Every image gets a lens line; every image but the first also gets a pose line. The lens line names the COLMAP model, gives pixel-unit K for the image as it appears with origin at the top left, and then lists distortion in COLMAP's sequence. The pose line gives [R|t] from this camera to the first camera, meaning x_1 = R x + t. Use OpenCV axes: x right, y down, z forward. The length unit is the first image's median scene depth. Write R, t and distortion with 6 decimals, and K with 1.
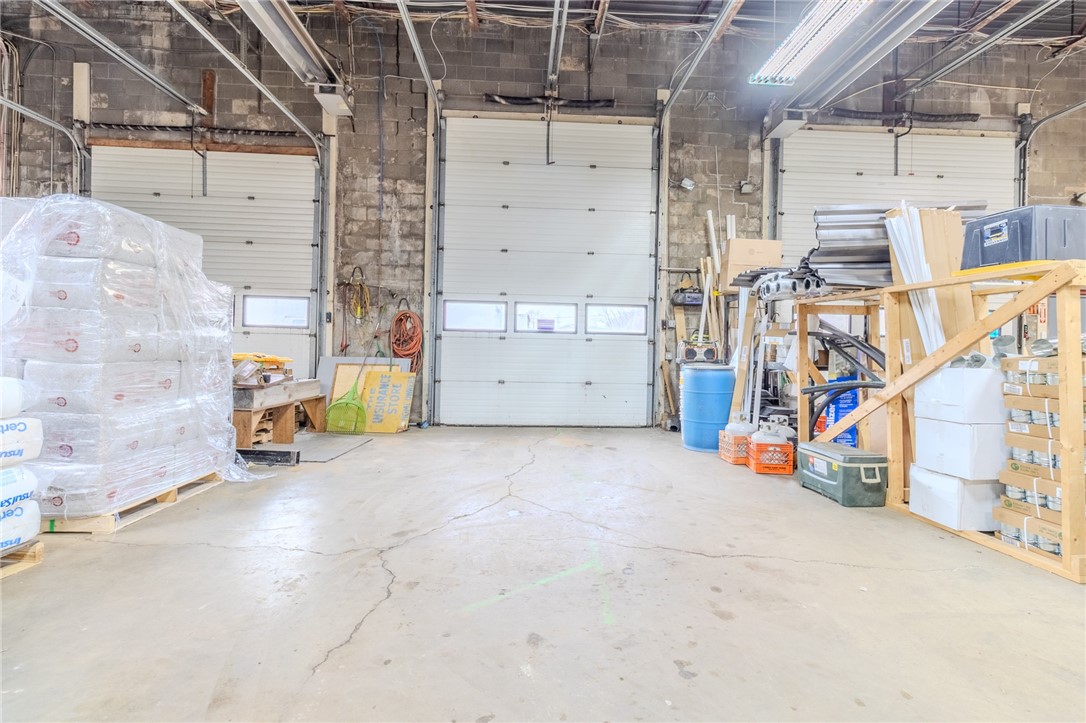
lens RADIAL K [[499.7, 0, 552.0], [0, 499.7, 349.4], [0, 0, 1]] dist [0.002240, 0.000791]
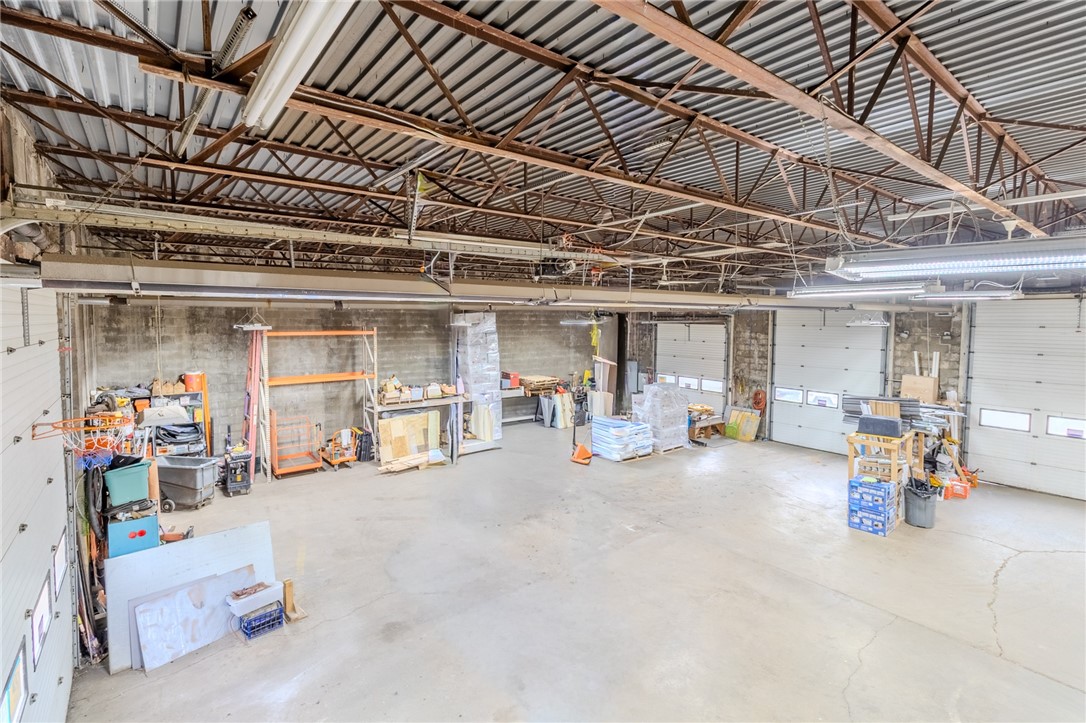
lens RADIAL K [[499.7, 0, 550.9], [0, 499.7, 348.3], [0, 0, 1]] dist [0.002240, 0.000791]
pose [[0.586679, 0.033648, -0.809120, 1.011509], [0.005345, 0.998954, 0.045418, -0.378407], [0.809802, -0.030971, 0.585885, -1.141086]]
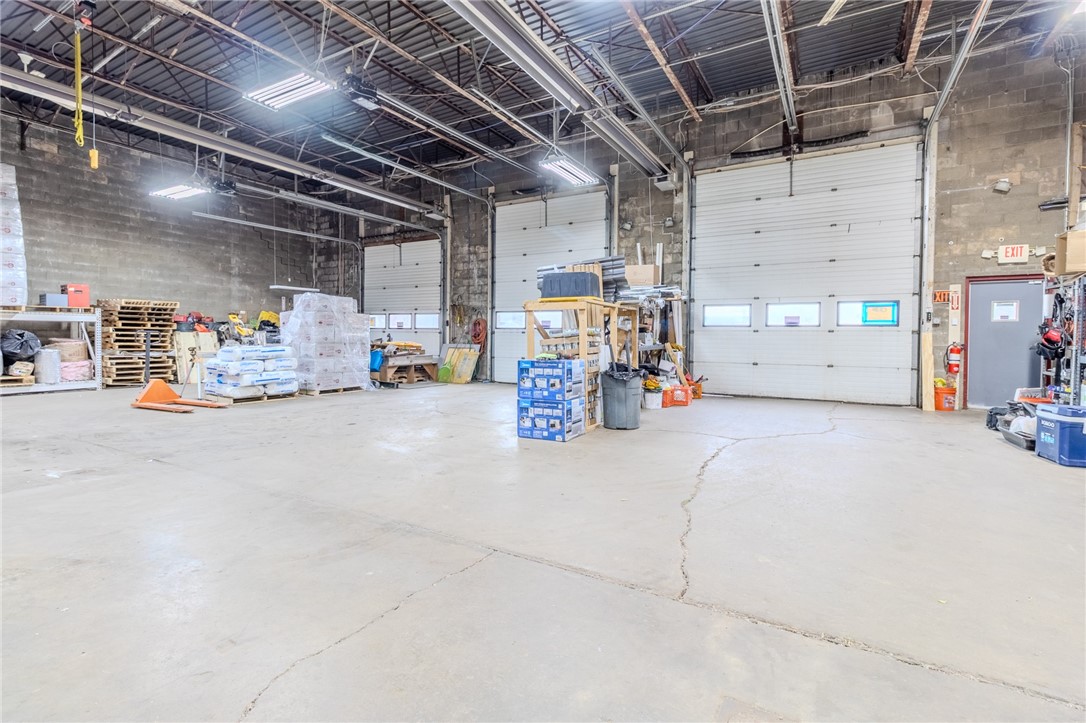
lens RADIAL K [[499.7, 0, 550.2], [0, 499.7, 346.9], [0, 0, 1]] dist [0.002240, 0.000791]
pose [[0.839542, 0.000092, -0.543295, 0.896309], [0.005074, 0.999955, 0.008011, 0.013048], [0.543271, -0.009482, 0.839504, -0.373652]]
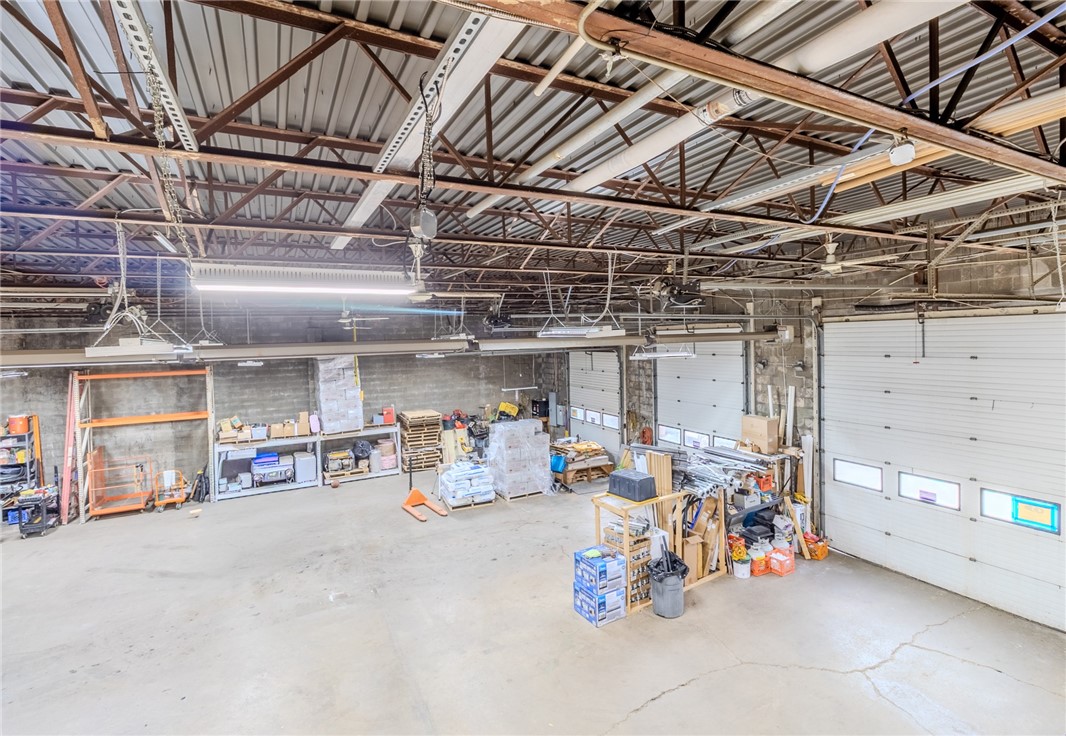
lens RADIAL K [[508.2, 0, 559.3], [0, 508.2, 352.8], [0, 0, 1]] dist [0.002197, 0.000327]
pose [[0.442774, -0.002182, -0.896631, 1.396648], [0.029955, 0.999475, 0.012361, -0.412535], [0.896133, -0.032332, 0.442606, -0.224403]]
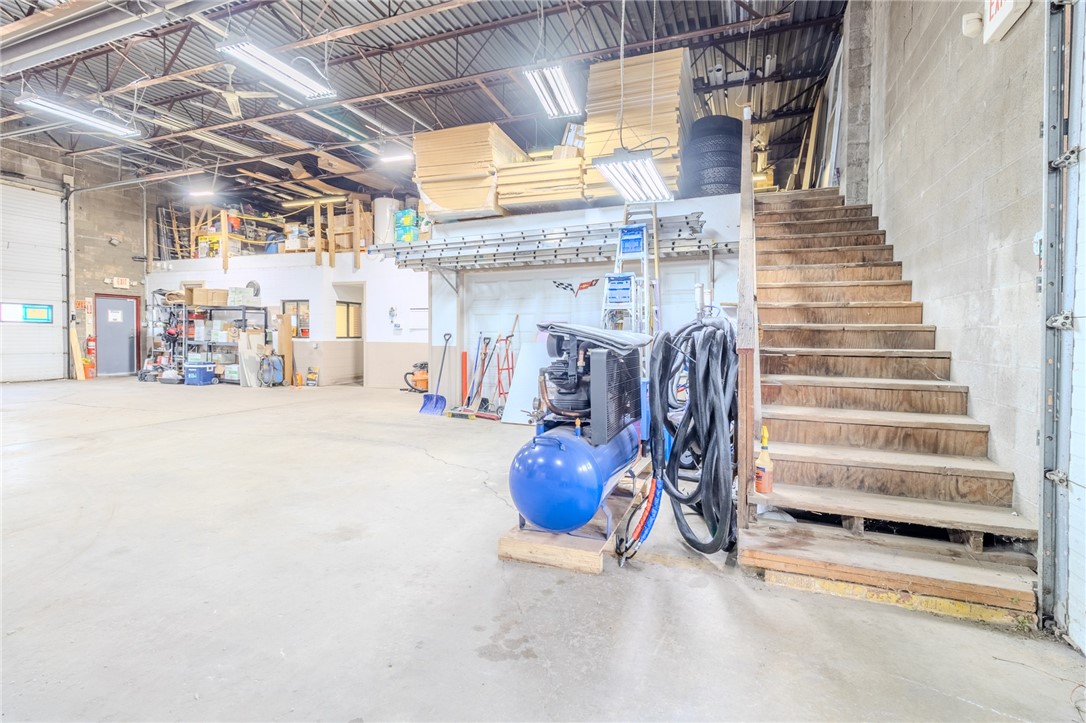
lens RADIAL K [[499.7, 0, 547.5], [0, 499.7, 347.4], [0, 0, 1]] dist [0.002240, 0.000791]
pose [[0.418268, -0.034083, 0.907684, 0.121797], [0.001472, 0.999320, 0.036845, -0.001241], [-0.908322, -0.014075, 0.418034, -1.126502]]
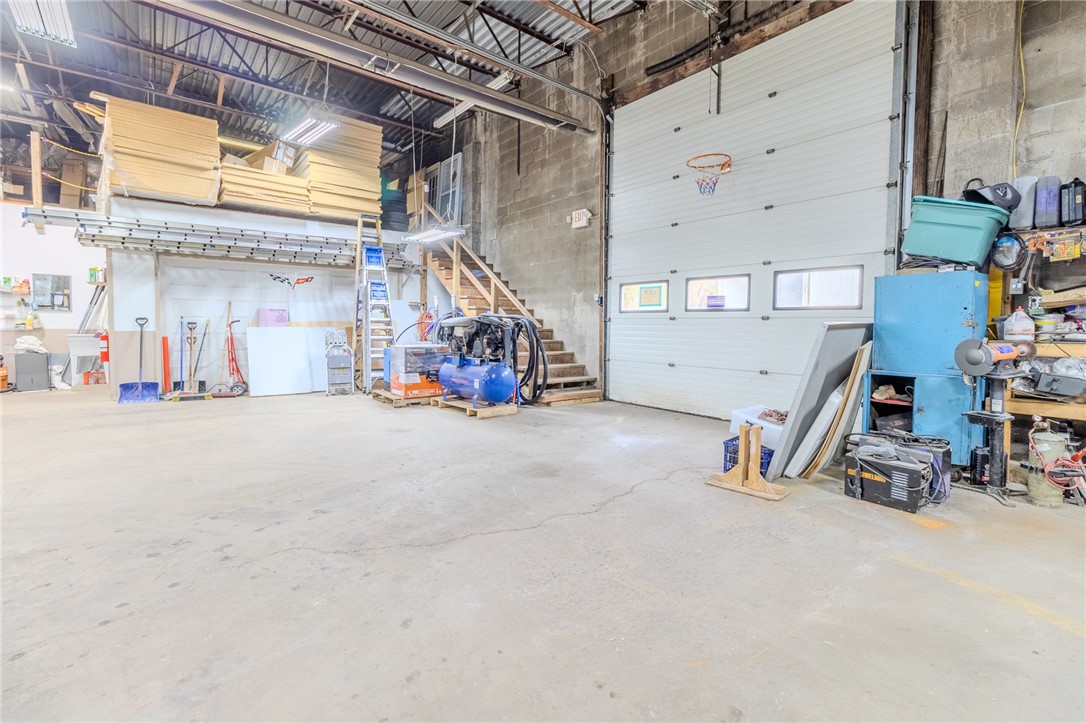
lens RADIAL K [[499.7, 0, 549.0], [0, 499.7, 348.4], [0, 0, 1]] dist [0.002240, 0.000791]
pose [[-0.577419, -0.056937, 0.814460, -0.315373], [-0.017765, 0.998205, 0.057188, -0.002476], [-0.816255, 0.018552, -0.577394, -0.547785]]
